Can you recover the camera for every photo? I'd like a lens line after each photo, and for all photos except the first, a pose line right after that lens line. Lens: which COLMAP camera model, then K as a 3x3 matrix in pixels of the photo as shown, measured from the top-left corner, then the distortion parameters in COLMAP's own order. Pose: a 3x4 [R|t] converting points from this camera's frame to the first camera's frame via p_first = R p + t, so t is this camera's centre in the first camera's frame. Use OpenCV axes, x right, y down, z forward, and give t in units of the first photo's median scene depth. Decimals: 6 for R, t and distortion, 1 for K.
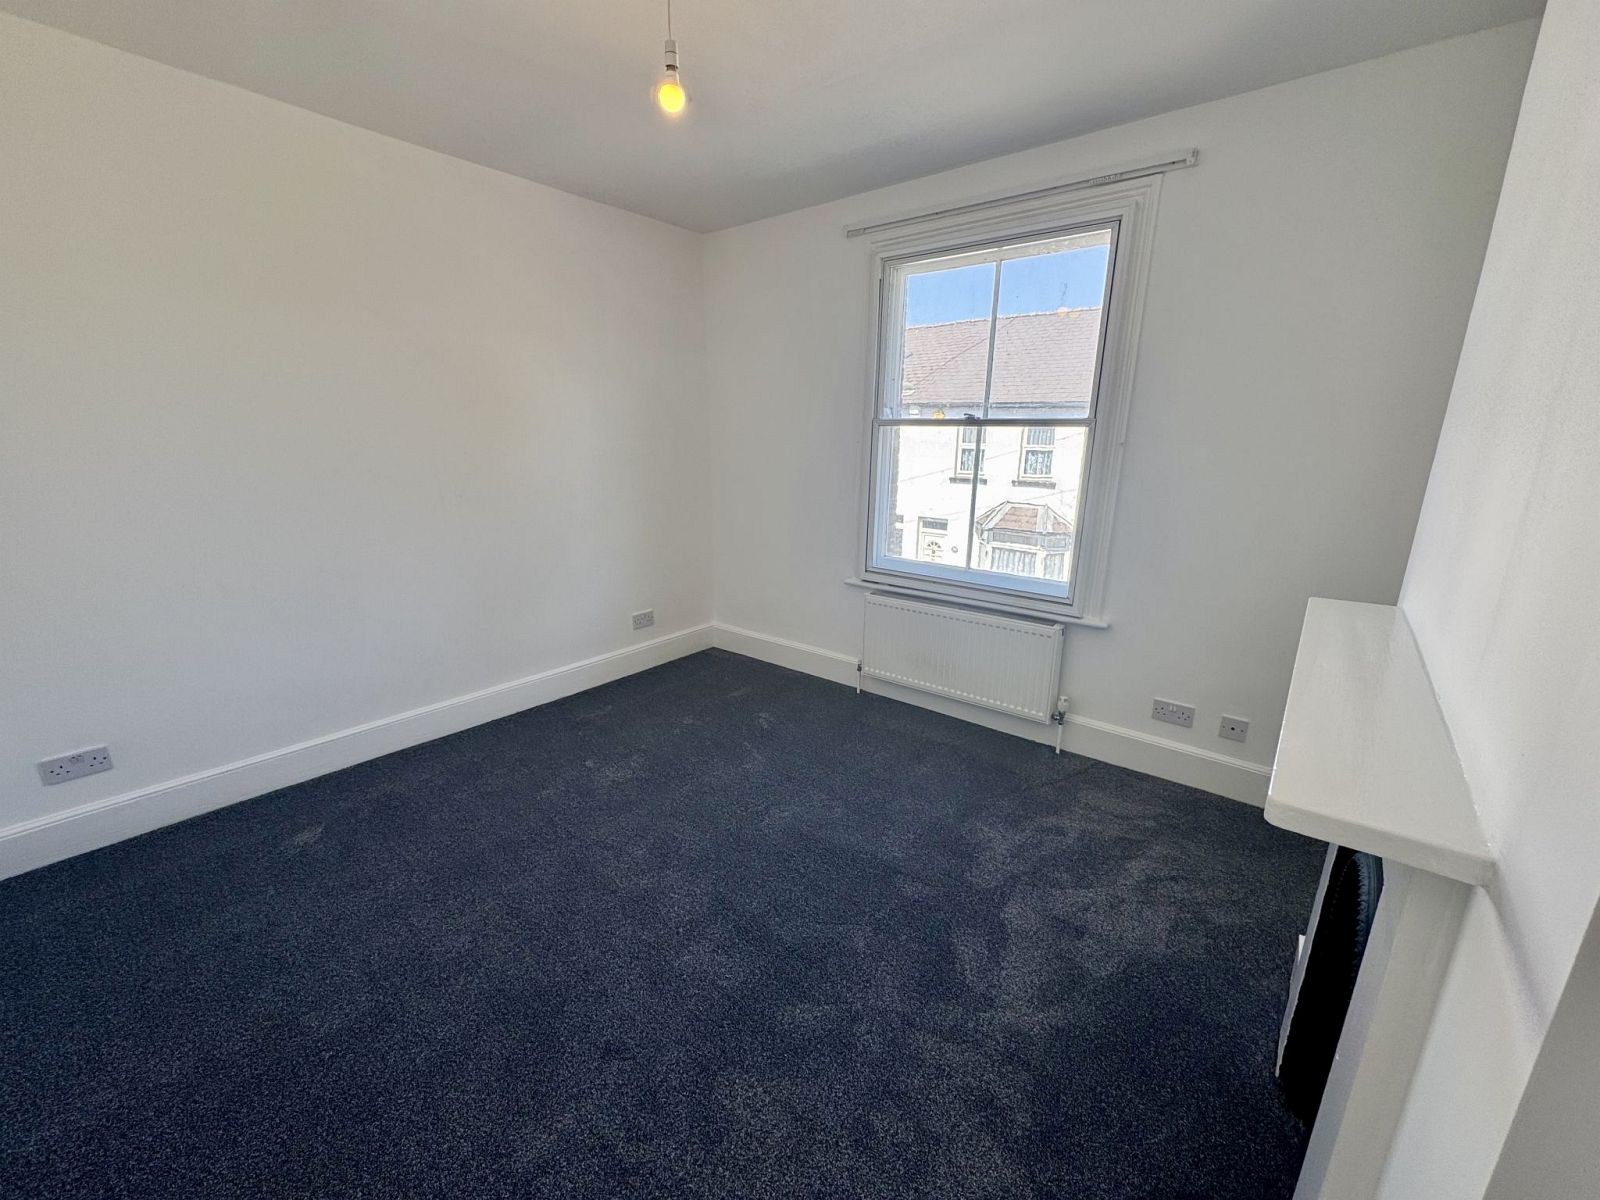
lens RADIAL K [[660.3, 0, 800.0], [0, 660.3, 600.0], [0, 0, 1]] dist [-0.012608, 0.000022]
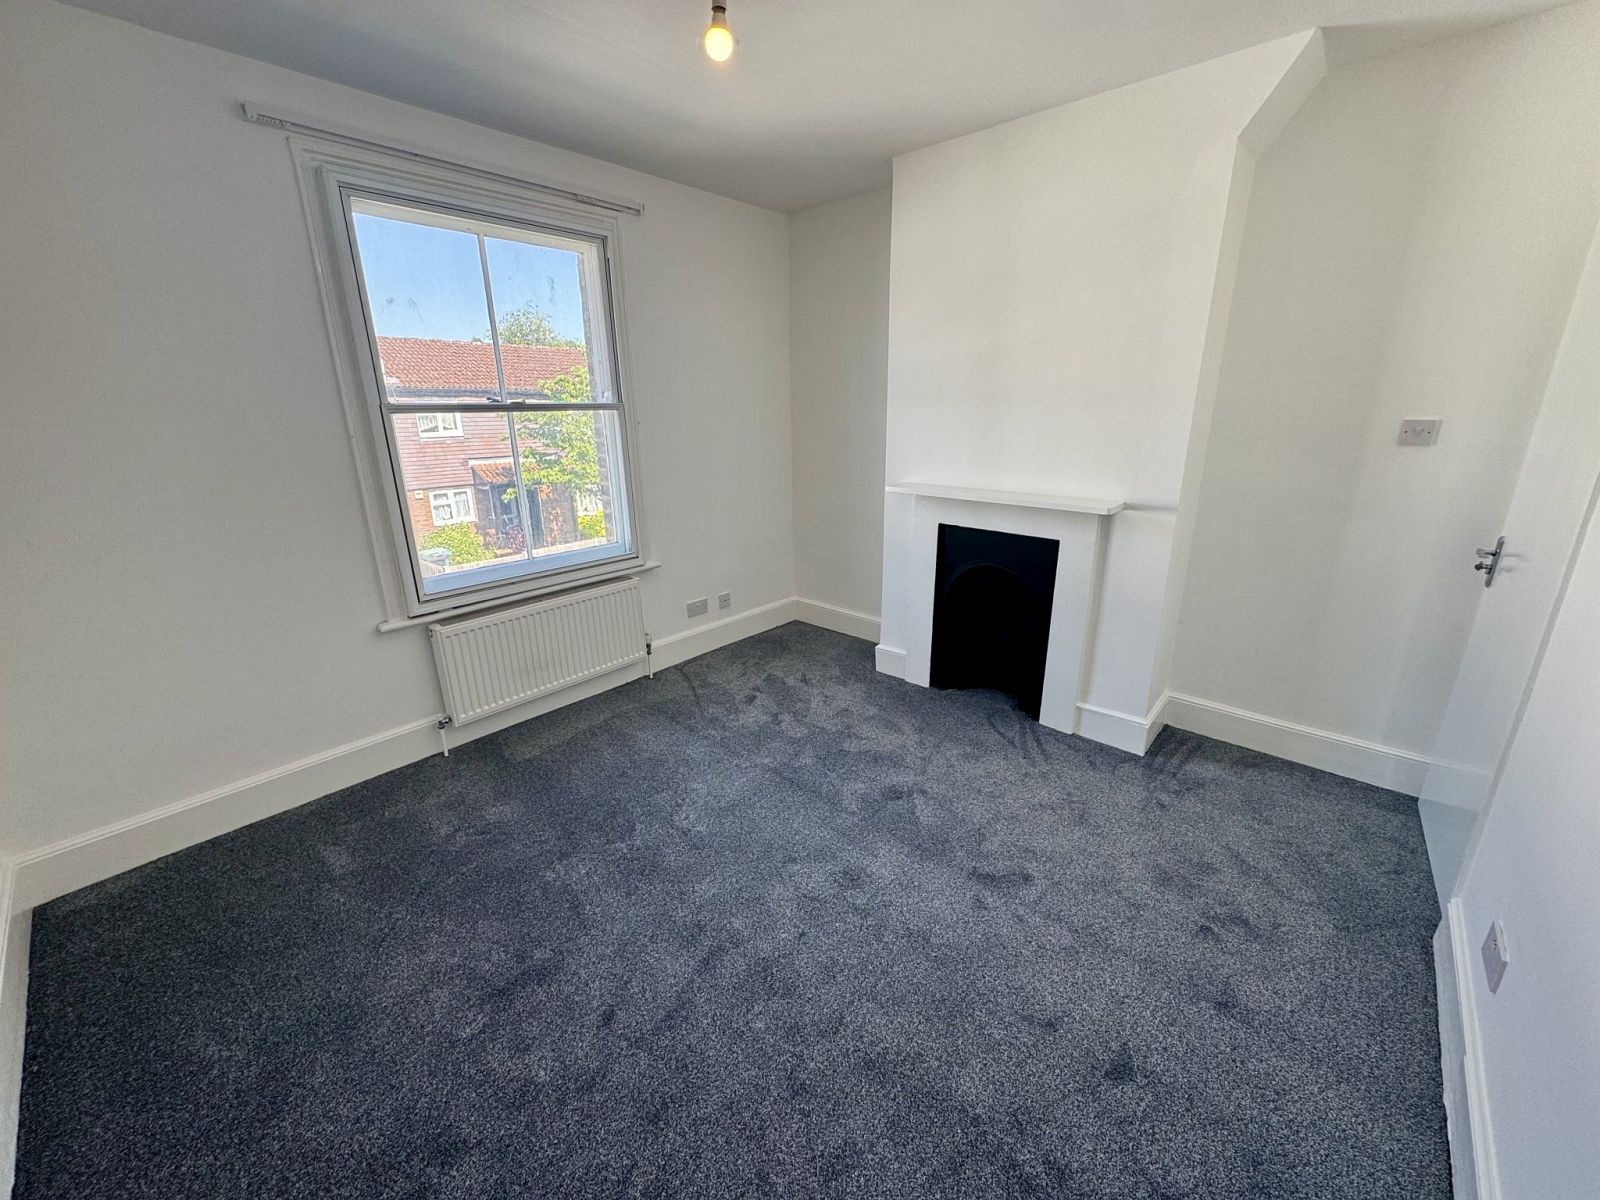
lens RADIAL K [[654.2, 0, 800.0], [0, 654.2, 600.0], [0, 0, 1]] dist [-0.011312, 0.000036]
pose [[0.018270, -0.293305, 0.955844, -0.739576], [0.257963, 0.925020, 0.278915, -0.173251], [-0.965982, 0.241476, 0.092562, 0.597824]]
